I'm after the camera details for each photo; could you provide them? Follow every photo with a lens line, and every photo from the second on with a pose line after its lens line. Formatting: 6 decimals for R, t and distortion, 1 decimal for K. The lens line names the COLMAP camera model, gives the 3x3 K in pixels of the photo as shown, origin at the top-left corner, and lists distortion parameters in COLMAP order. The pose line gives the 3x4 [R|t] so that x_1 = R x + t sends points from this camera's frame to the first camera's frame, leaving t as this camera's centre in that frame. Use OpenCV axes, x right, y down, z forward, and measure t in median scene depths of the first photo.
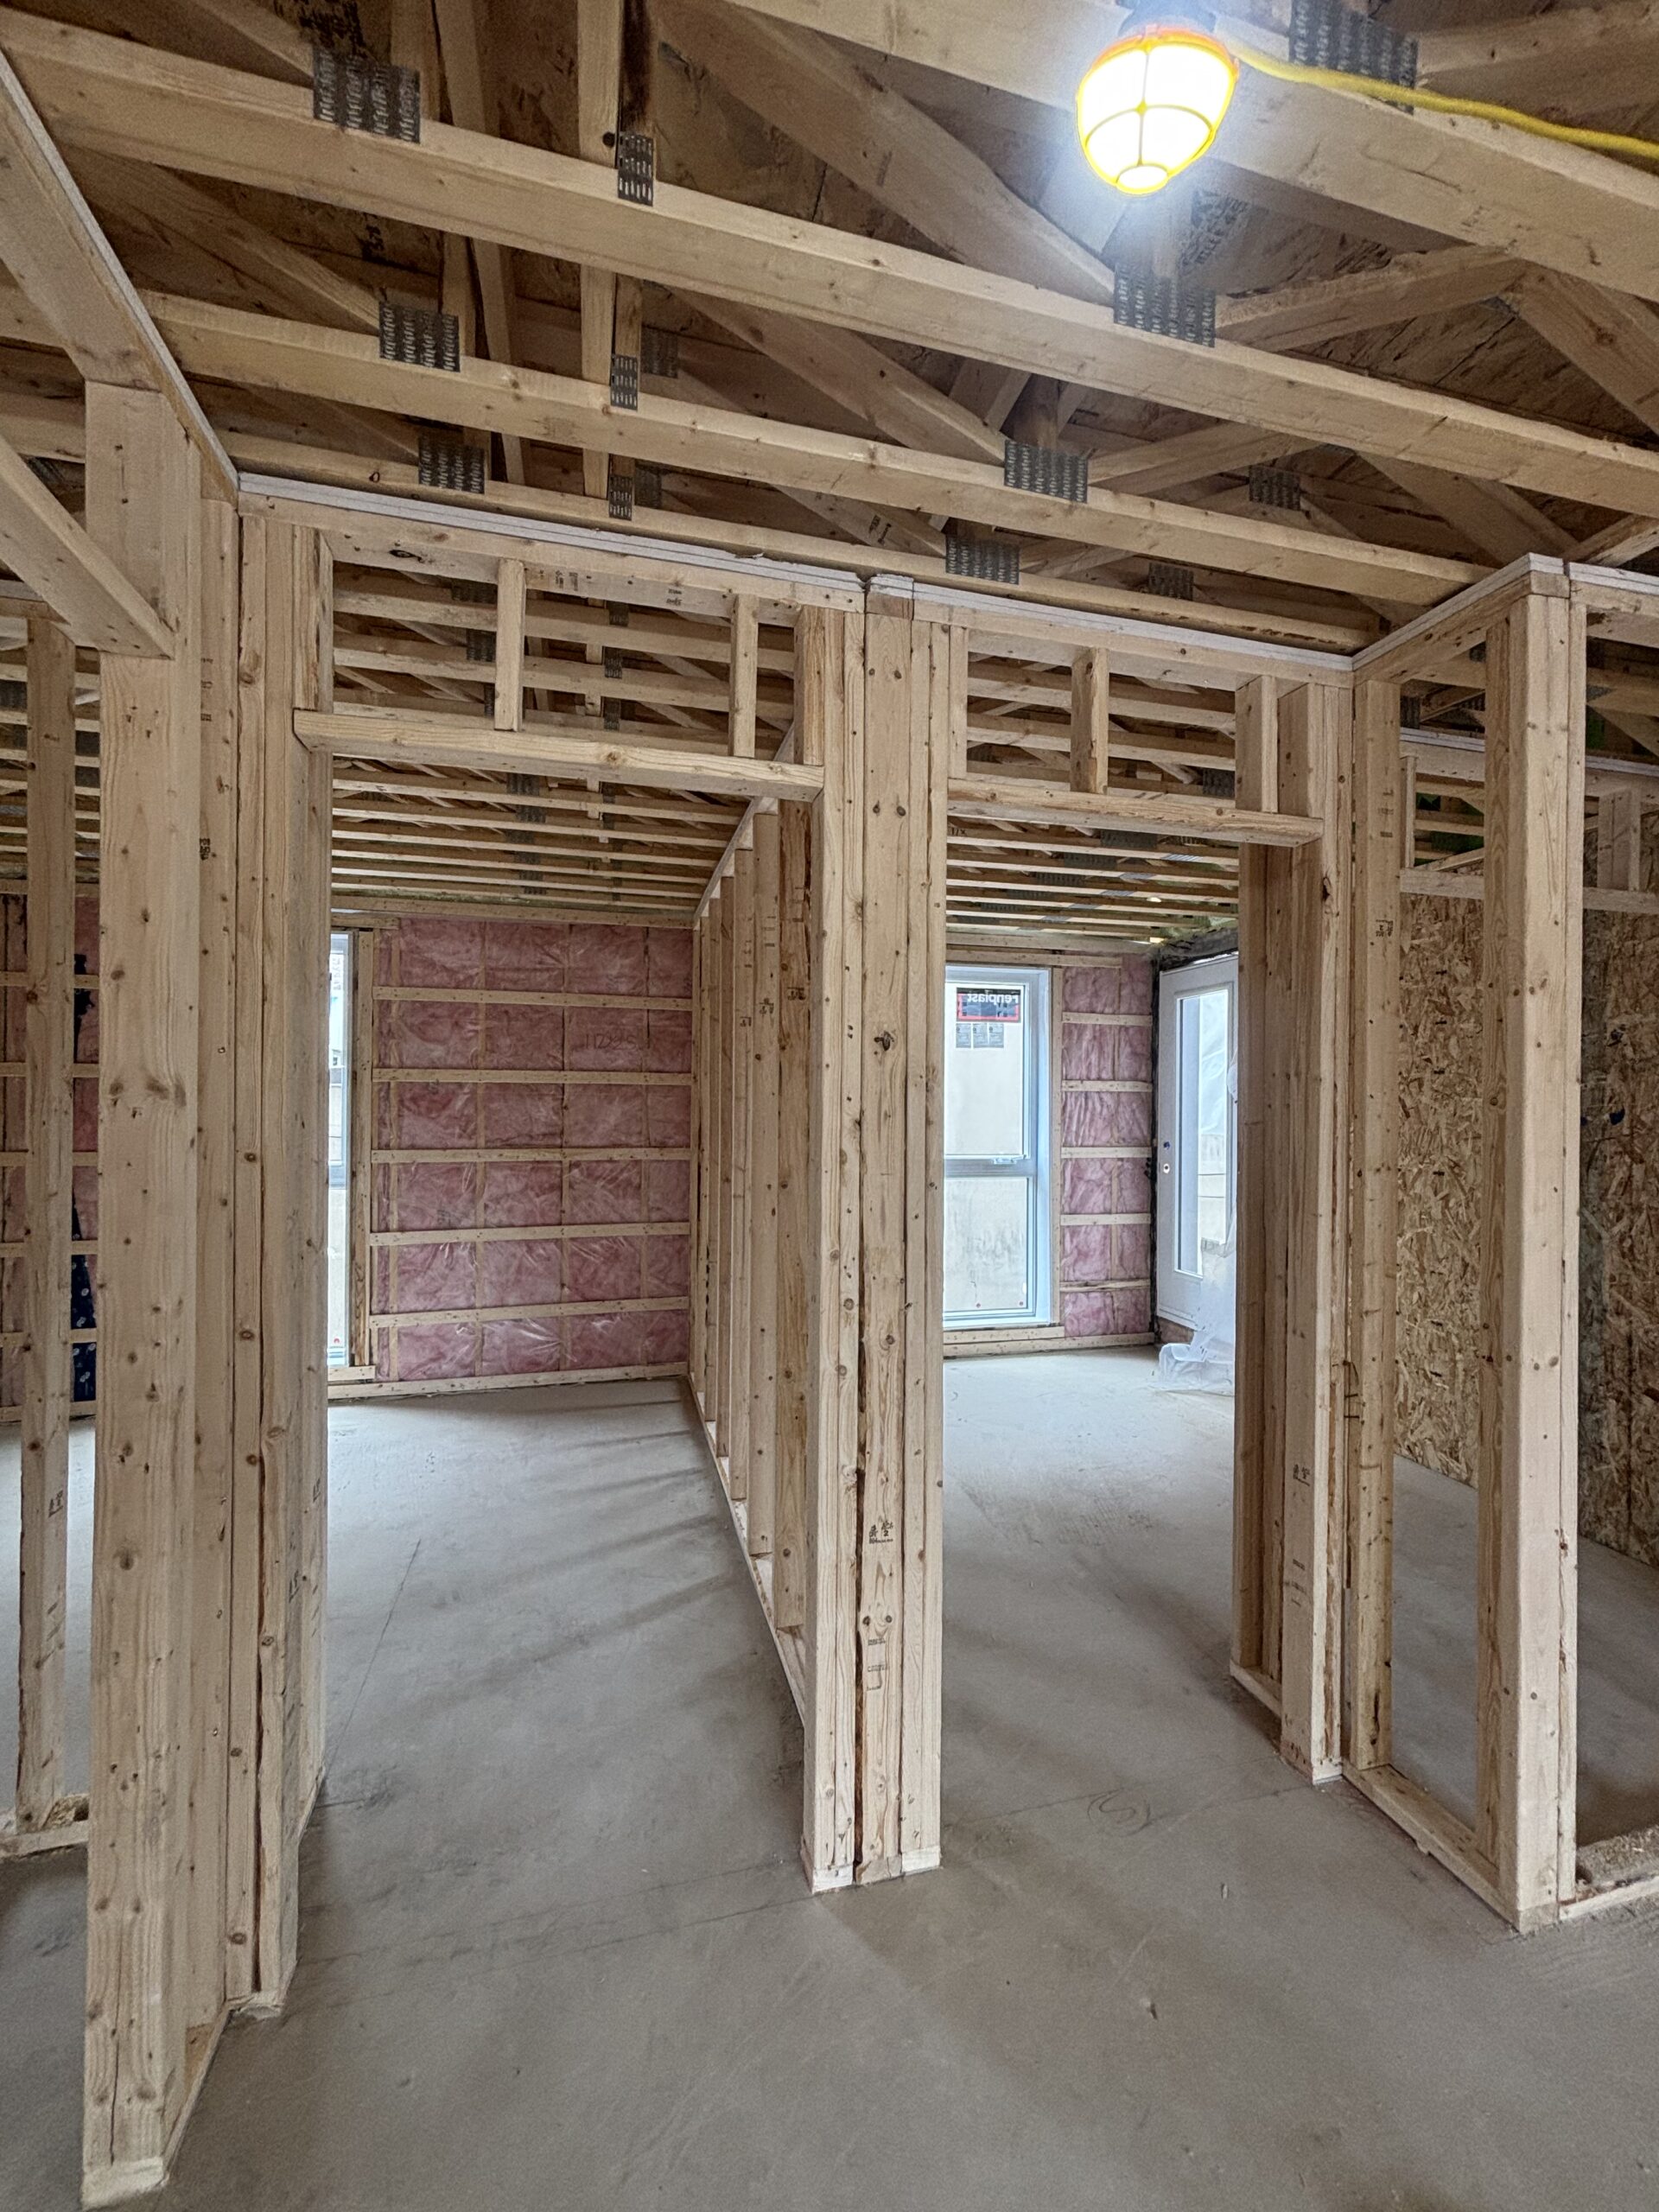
lens RADIAL K [[900.1, 0, 827.9], [0, 900.1, 1115.1], [0, 0, 1]] dist [-0.003075, -0.000175]
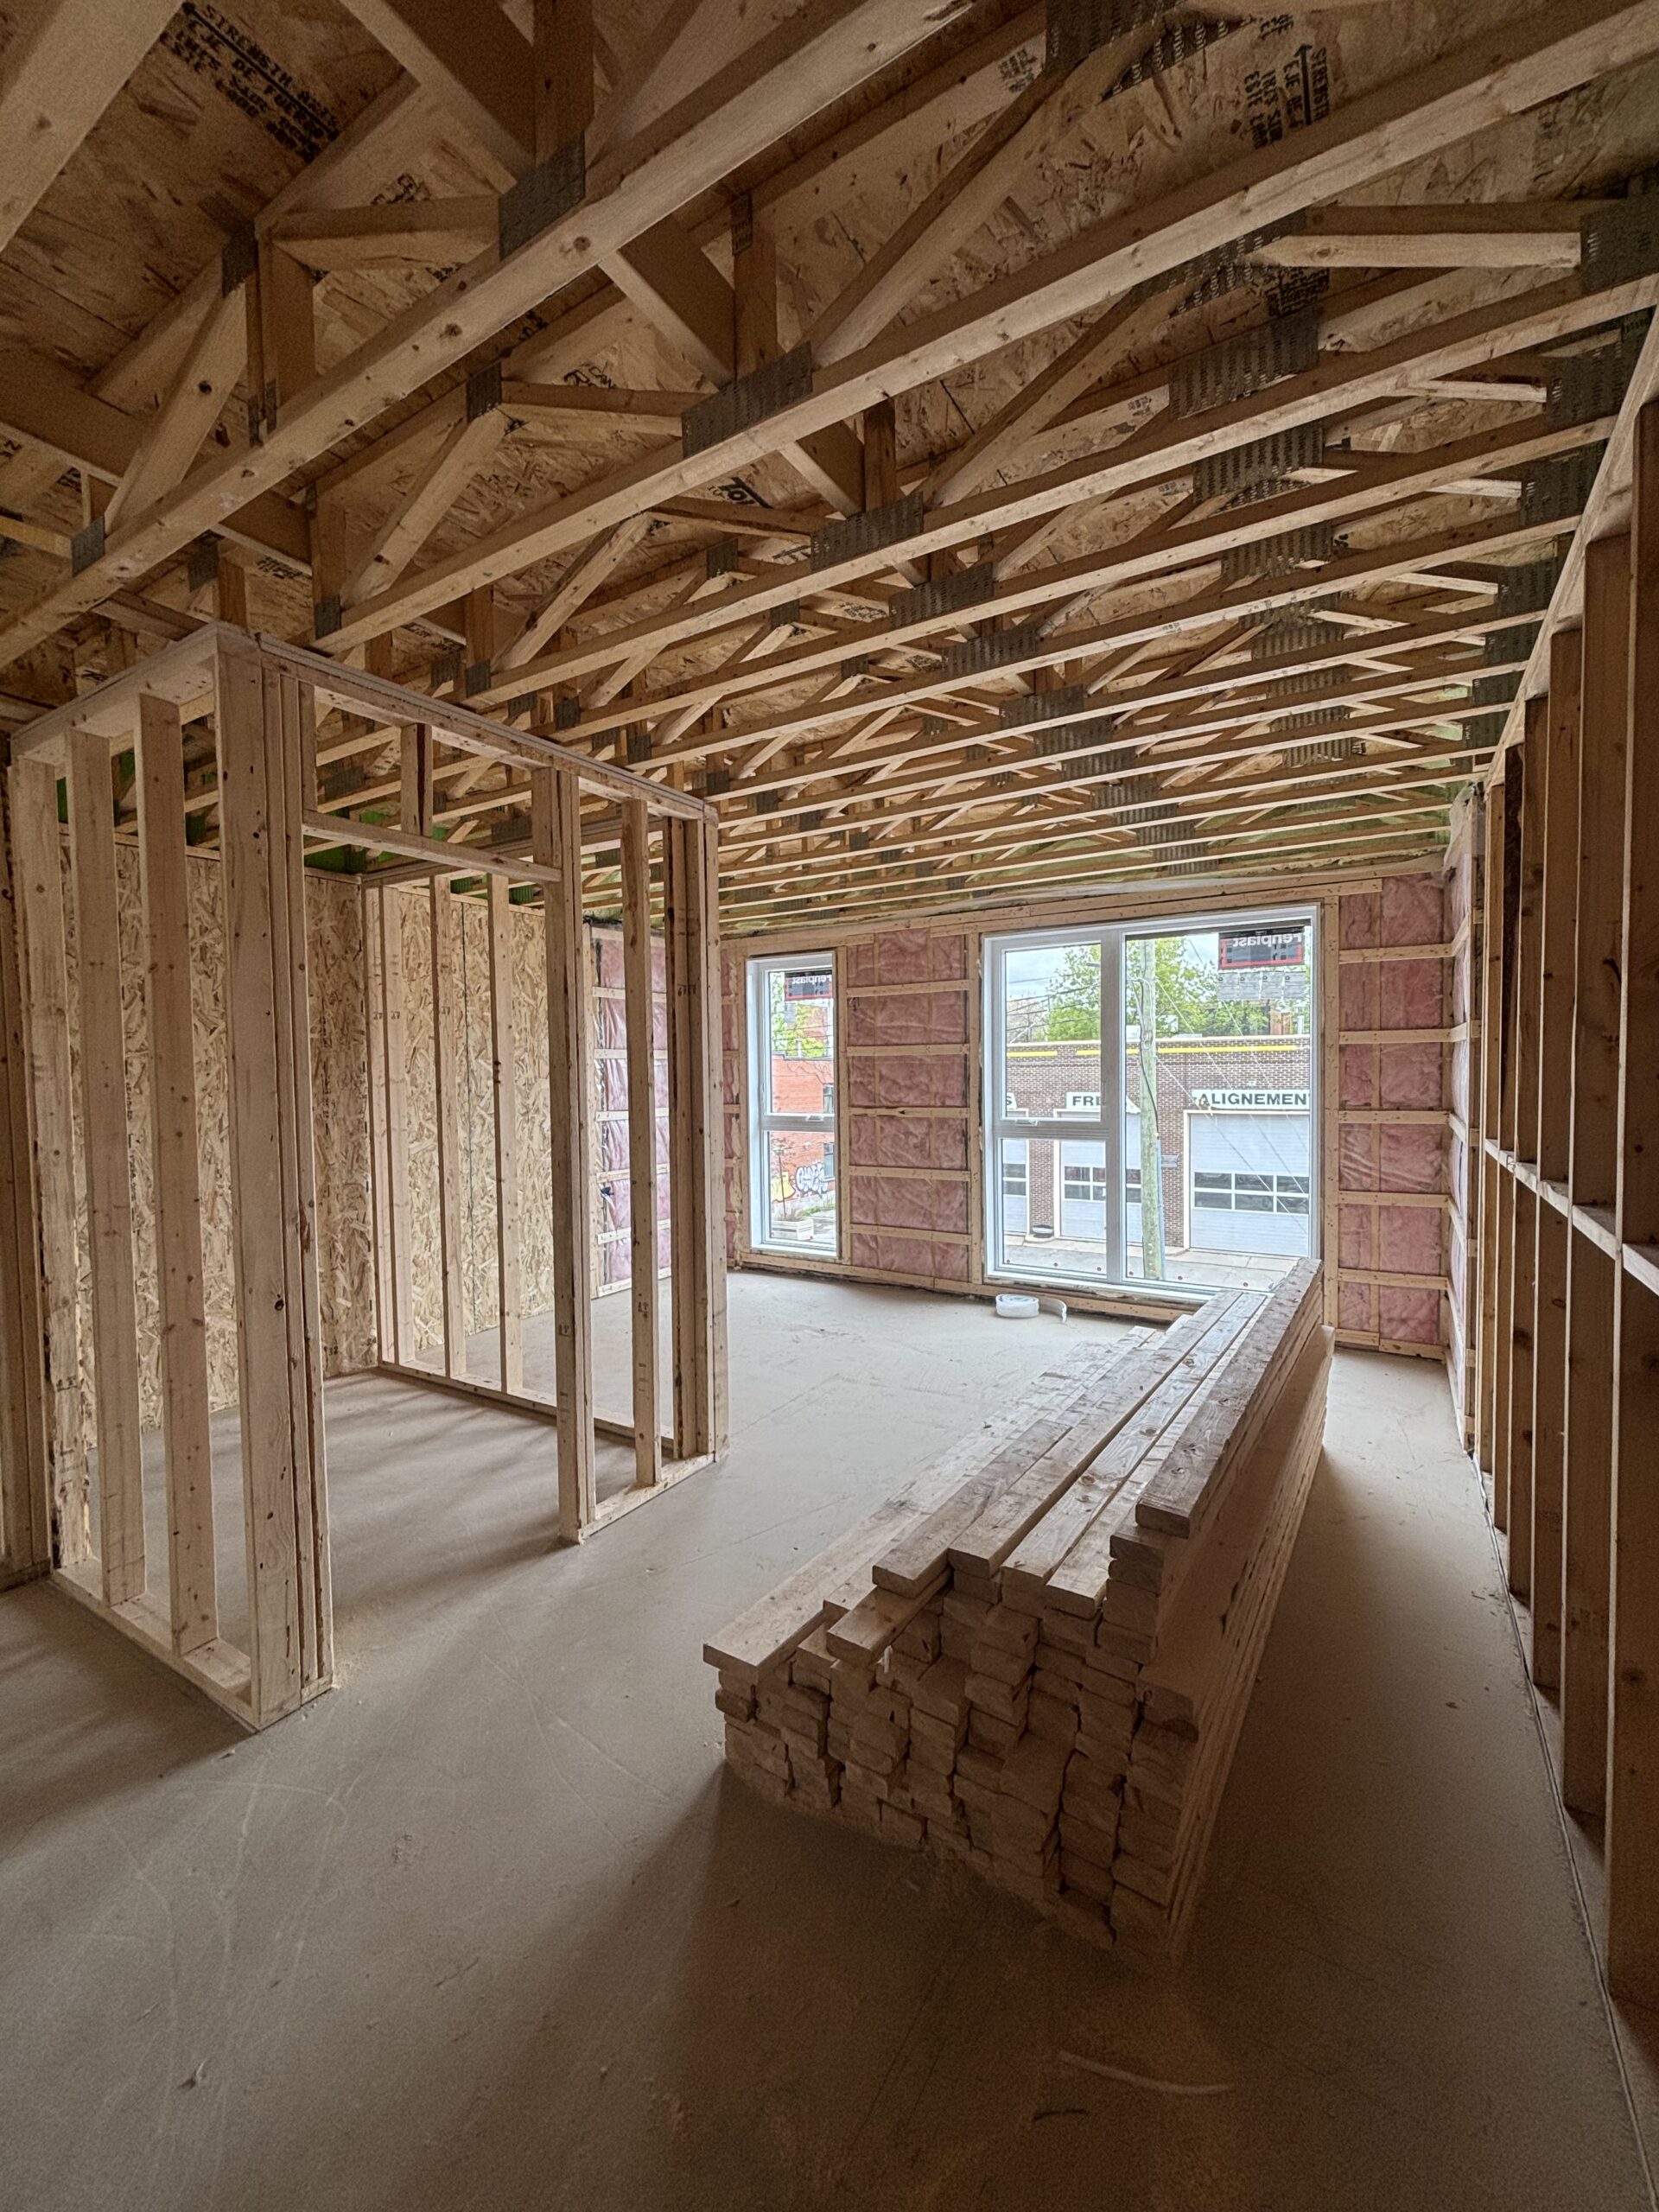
lens RADIAL K [[900.1, 0, 829.3], [0, 900.1, 1116.4], [0, 0, 1]] dist [-0.003075, -0.000175]
pose [[0.674524, 0.012457, -0.738148, 1.071423], [0.012359, 0.999527, 0.028162, 0.016801], [0.738149, -0.028119, 0.674051, 0.222932]]
